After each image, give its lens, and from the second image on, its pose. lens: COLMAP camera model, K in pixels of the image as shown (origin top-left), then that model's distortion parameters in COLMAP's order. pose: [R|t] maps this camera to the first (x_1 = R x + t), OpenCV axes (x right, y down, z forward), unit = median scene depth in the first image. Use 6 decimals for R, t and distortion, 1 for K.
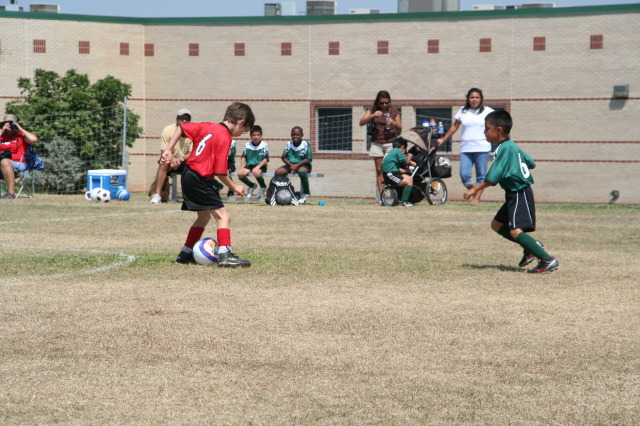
lens RADIAL K [[2939.1, 0, 315.2], [0, 2939.1, 208.6], [0, 0, 1]] dist [1.912518, 0.000000]
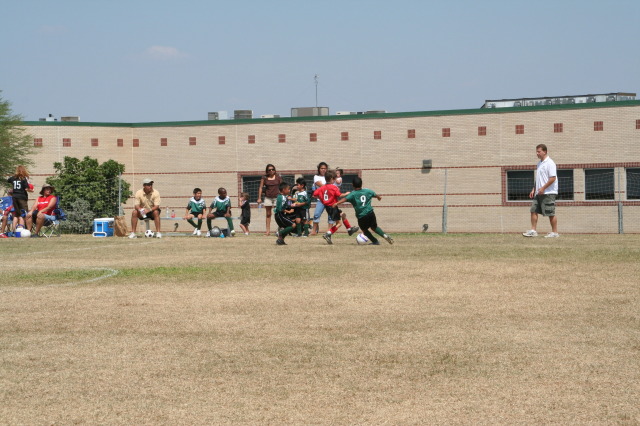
lens RADIAL K [[1840.1, 0, 326.0], [0, 1840.1, 211.7], [0, 0, 1]] dist [0.797874, 0.000000]
pose [[0.998746, -0.022095, 0.044918, 0.000958], [0.022749, 0.999642, -0.014100, 0.000101], [-0.044591, 0.015104, 0.998891, -0.001884]]
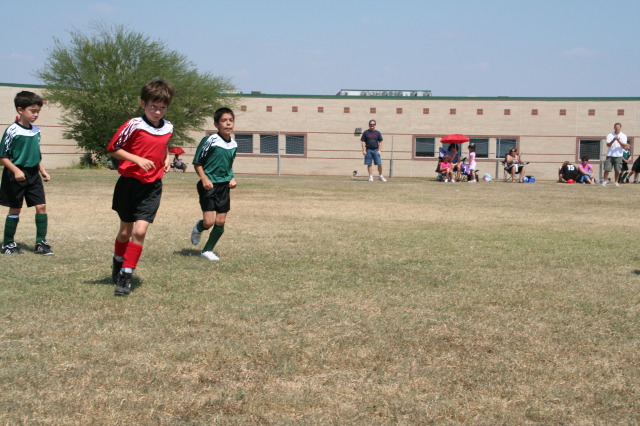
lens RADIAL K [[1090.5, 0, 345.4], [0, 1090.5, 214.1], [0, 0, 1]] dist [0.264414, 0.000000]
pose [[0.904961, -0.014938, 0.425232, -0.294100], [-0.002810, 0.999152, 0.041080, -0.007215], [-0.425485, -0.038371, 0.904152, 0.191634]]
